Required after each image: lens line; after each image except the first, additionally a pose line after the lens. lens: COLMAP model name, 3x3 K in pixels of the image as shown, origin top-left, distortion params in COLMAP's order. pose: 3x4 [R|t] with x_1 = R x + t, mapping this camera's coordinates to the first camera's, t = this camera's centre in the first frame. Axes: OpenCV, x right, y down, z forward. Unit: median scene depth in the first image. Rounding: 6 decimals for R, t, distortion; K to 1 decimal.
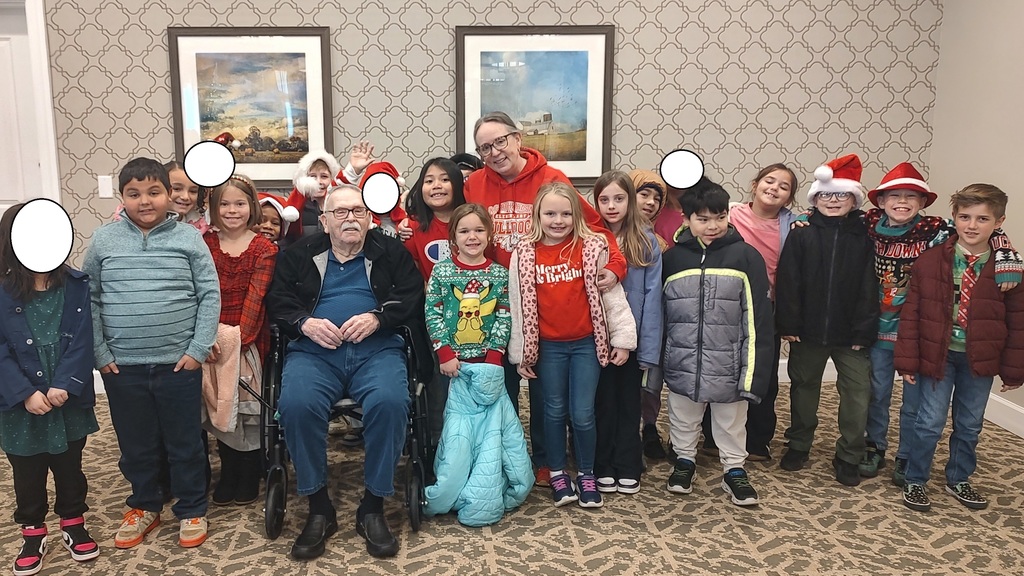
lens RADIAL K [[886.9, 0, 512.0], [0, 886.9, 288.0], [0, 0, 1]] dist [0.035362, 0.000548]
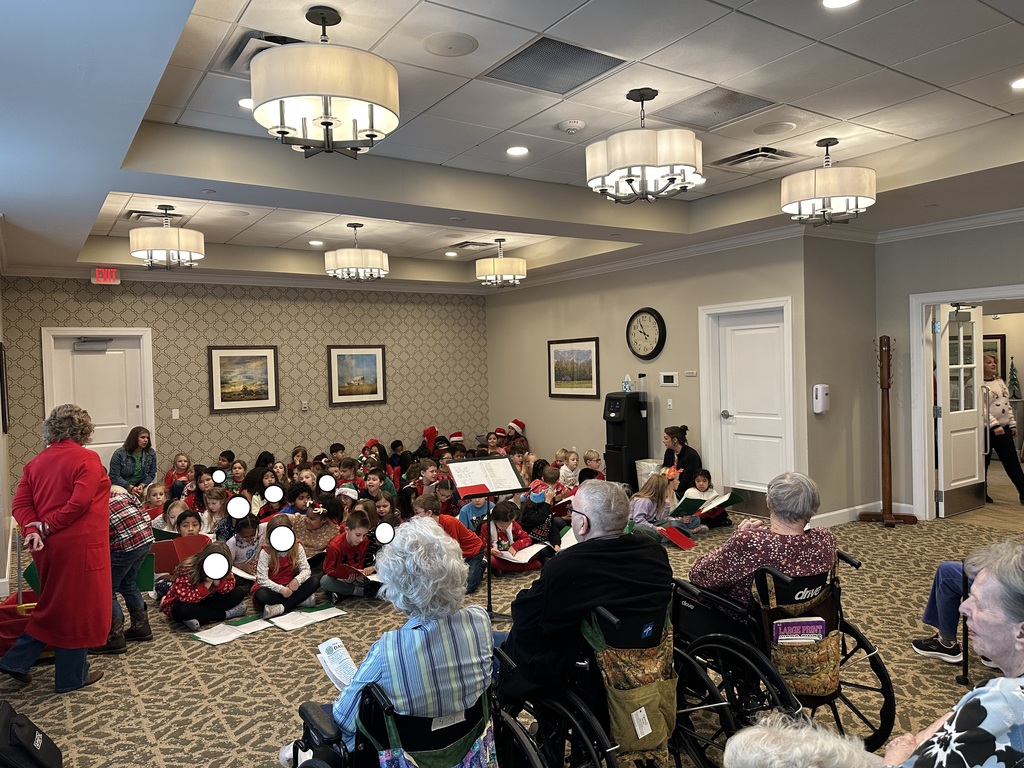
lens RADIAL K [[713.3, 0, 512.0], [0, 713.3, 384.0], [0, 0, 1]] dist [0.036394, -0.001311]
pose [[0.832145, -0.029743, 0.553760, -0.759166], [0.154270, 0.971561, -0.179640, 0.270710], [-0.532668, 0.234915, 0.813068, -0.946883]]
